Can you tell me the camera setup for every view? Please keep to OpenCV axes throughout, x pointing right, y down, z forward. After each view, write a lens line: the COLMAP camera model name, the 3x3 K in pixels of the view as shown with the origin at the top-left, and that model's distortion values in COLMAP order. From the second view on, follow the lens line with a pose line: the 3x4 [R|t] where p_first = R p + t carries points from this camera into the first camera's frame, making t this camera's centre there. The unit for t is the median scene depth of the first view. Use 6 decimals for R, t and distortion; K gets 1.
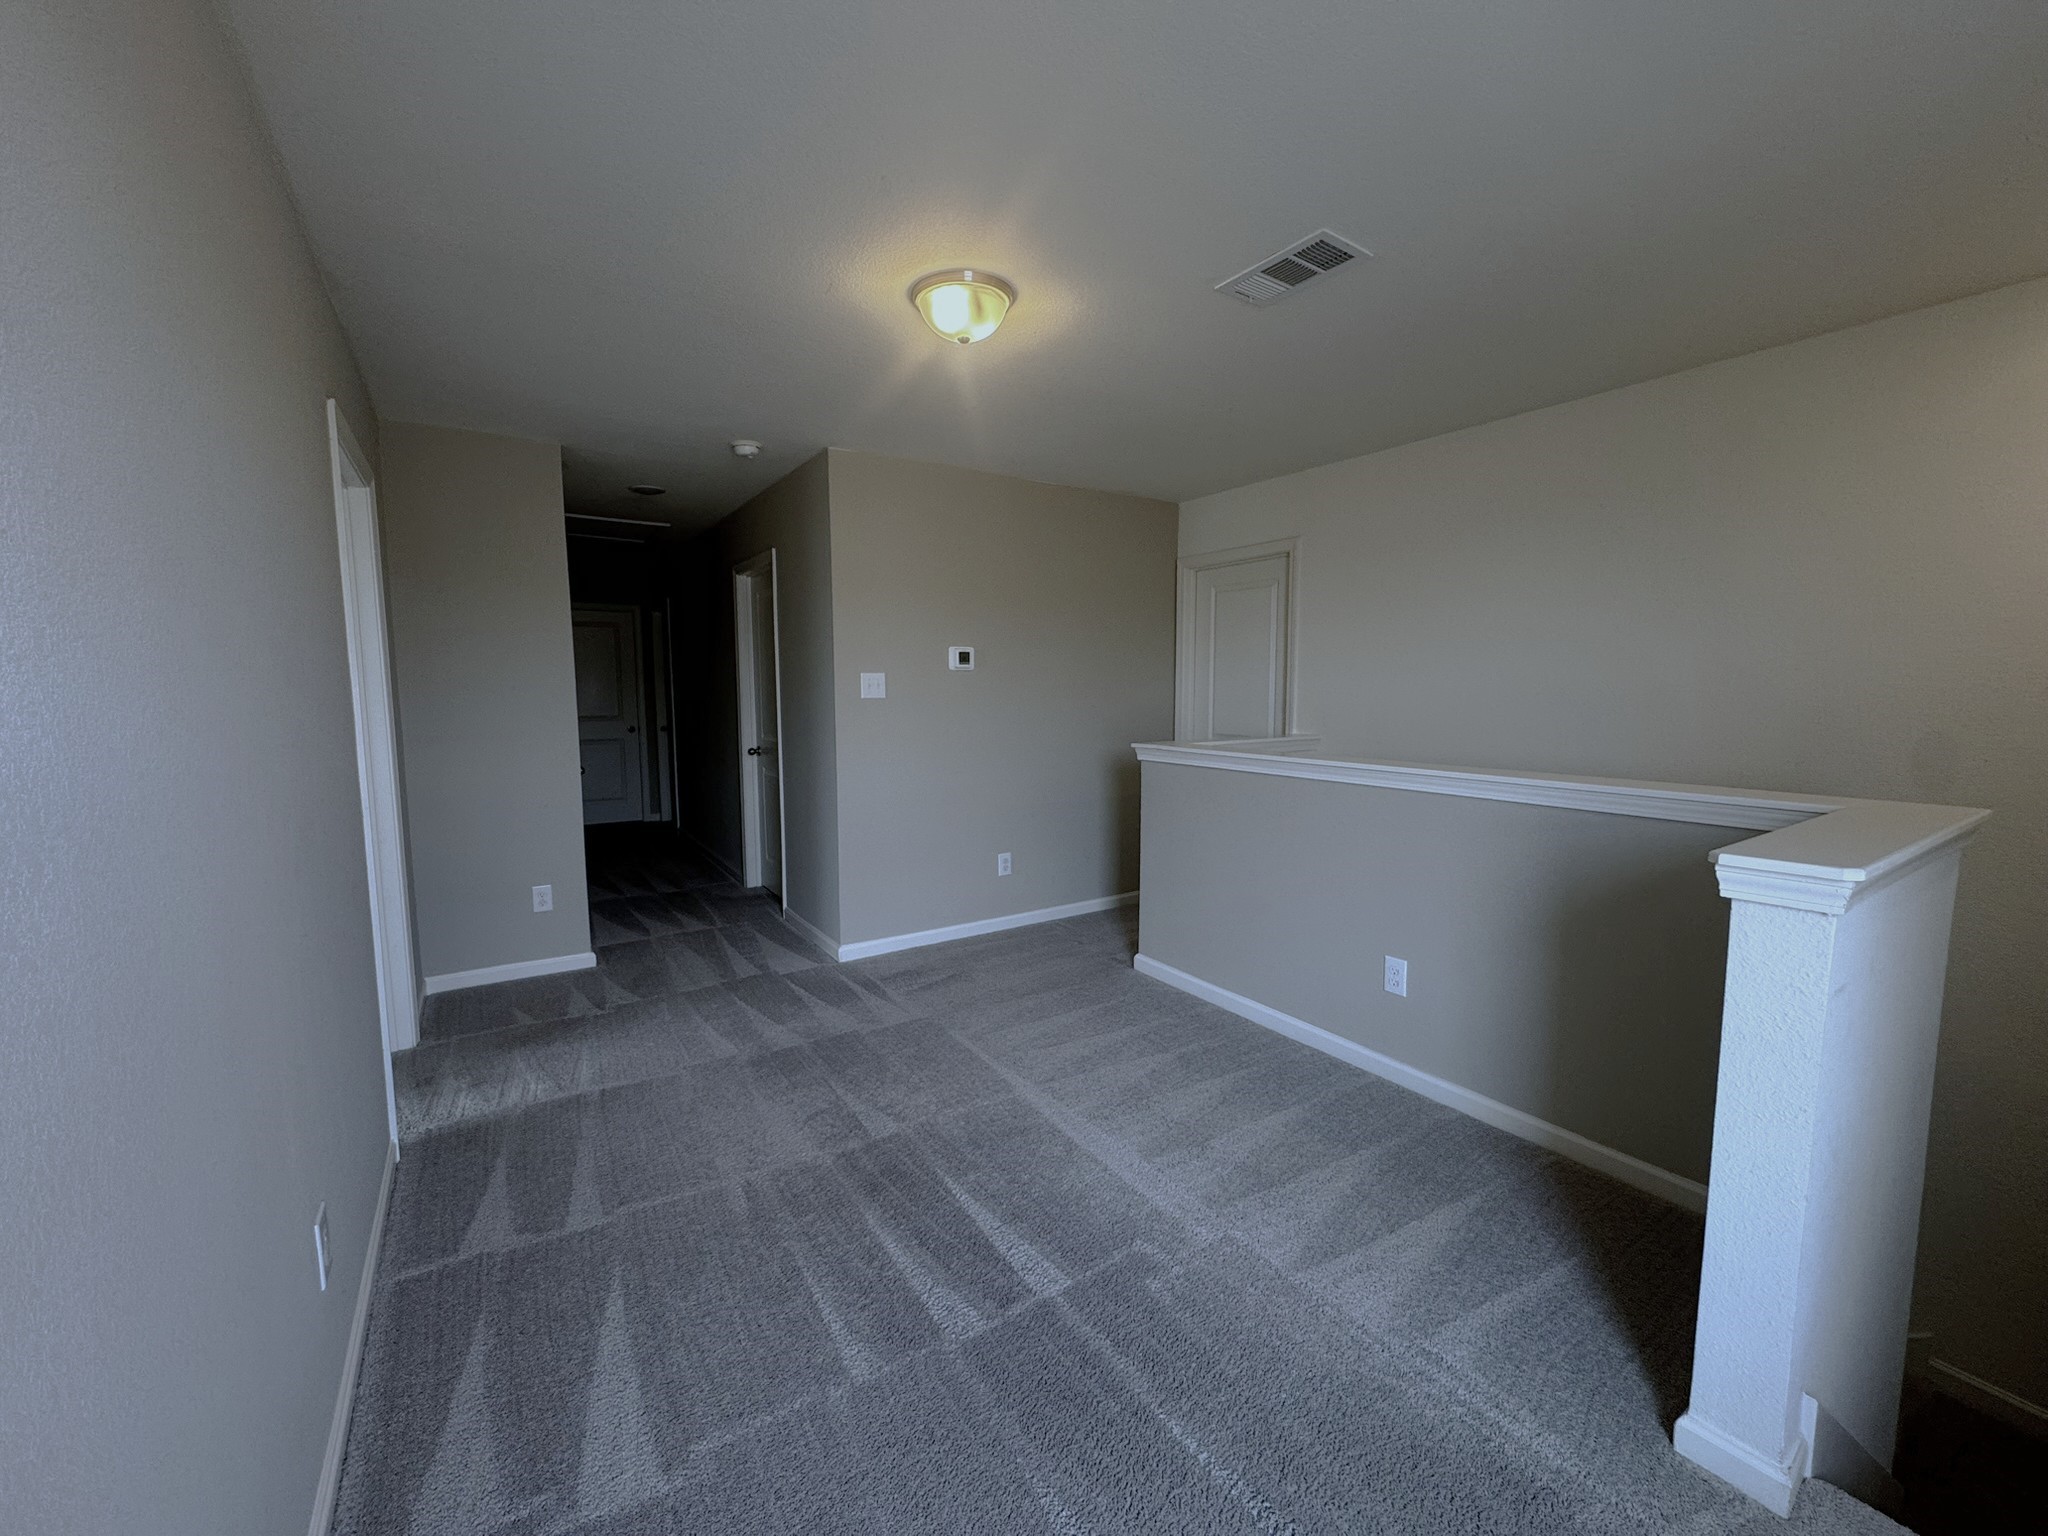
lens RADIAL K [[818.7, 0, 1025.2], [0, 818.7, 767.6], [0, 0, 1]] dist [-0.001174, 0.000103]
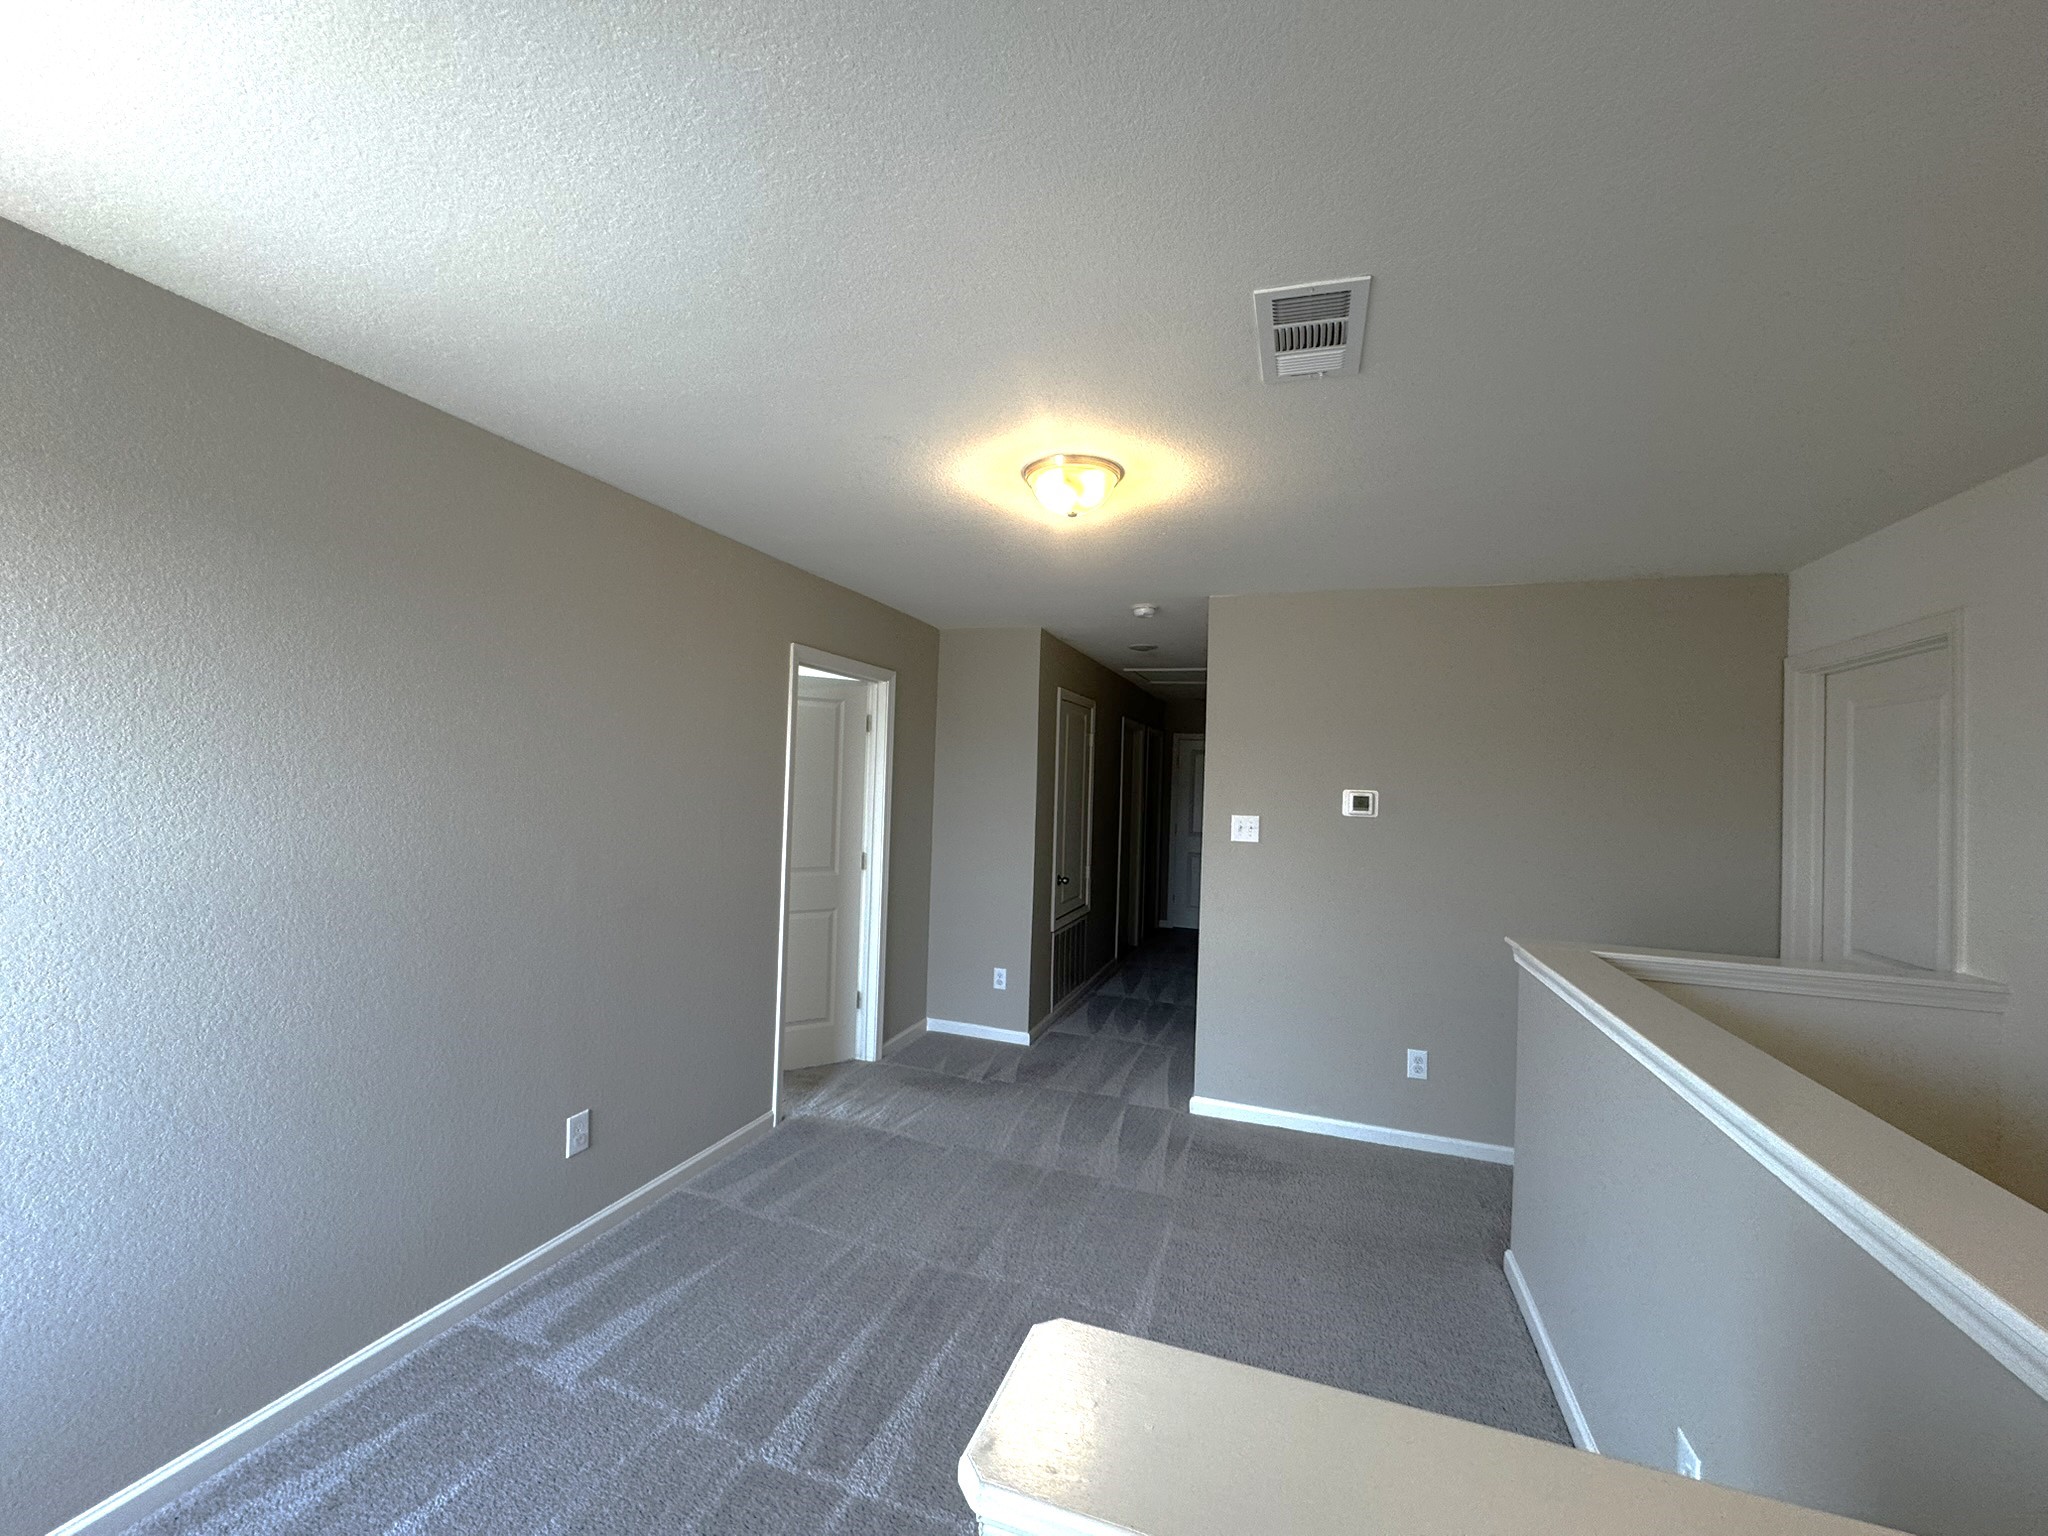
lens RADIAL K [[818.7, 0, 1027.0], [0, 818.7, 766.1], [0, 0, 1]] dist [-0.001174, 0.000103]
pose [[0.606530, 0.008242, -0.795018, 0.440273], [-0.118490, 0.989716, -0.080138, -0.069047], [0.786181, 0.142808, 0.601270, 0.225129]]
